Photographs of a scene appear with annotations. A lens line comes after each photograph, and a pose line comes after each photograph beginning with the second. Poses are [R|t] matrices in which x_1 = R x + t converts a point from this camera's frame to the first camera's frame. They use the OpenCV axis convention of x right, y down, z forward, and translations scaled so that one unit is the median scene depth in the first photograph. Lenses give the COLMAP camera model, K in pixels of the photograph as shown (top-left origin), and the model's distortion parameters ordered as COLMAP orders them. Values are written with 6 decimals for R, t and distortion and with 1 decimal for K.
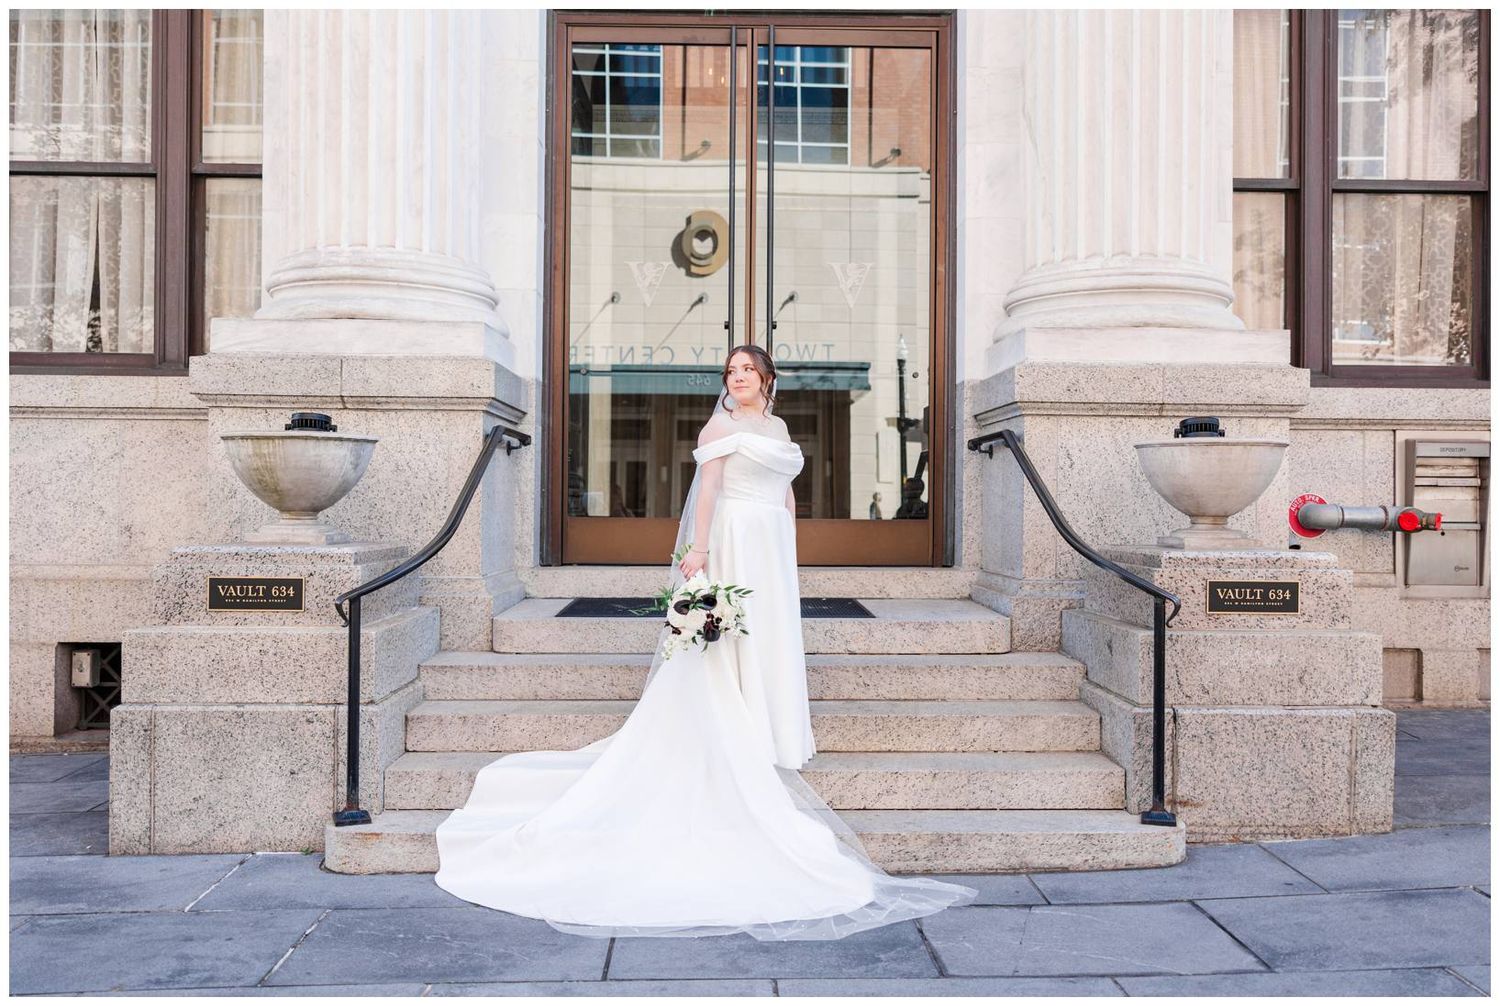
lens RADIAL K [[1304.6, 0, 750.0], [0, 1304.6, 503.0], [0, 0, 1]] dist [-0.005633, 0.004045]
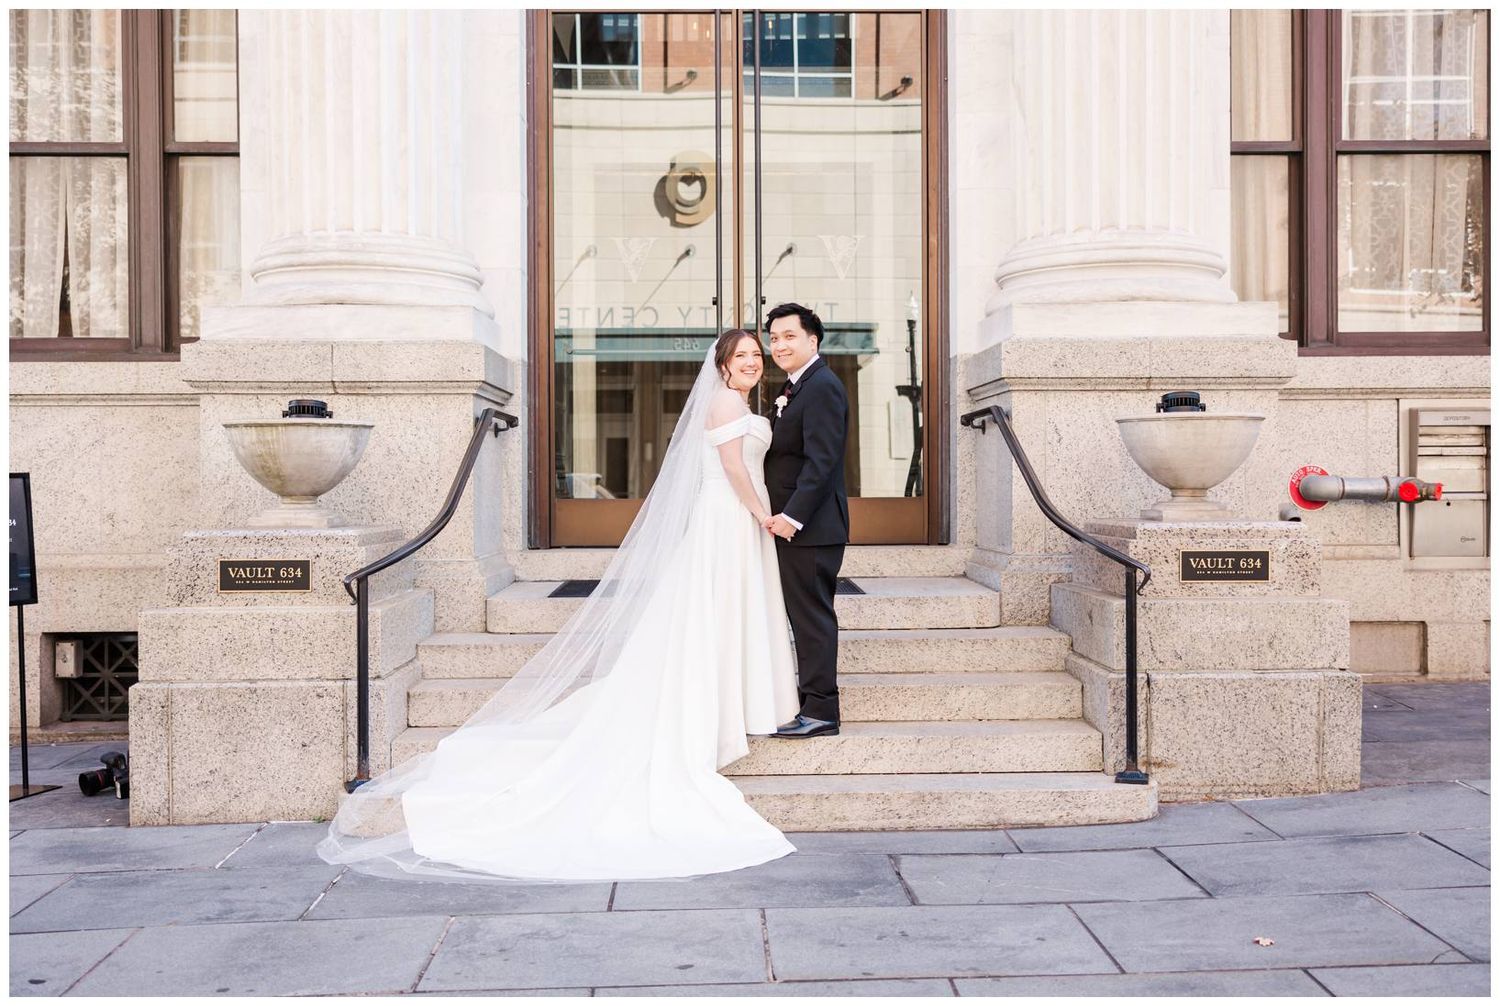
lens RADIAL K [[1536.7, 0, 750.0], [0, 1536.7, 503.0], [0, 0, 1]] dist [0.011455, 0.003137]
pose [[0.999909, -0.013491, 0.000153, 0.007691], [0.013488, 0.999831, 0.012456, 0.001487], [-0.000321, -0.012453, 0.999922, -0.188536]]
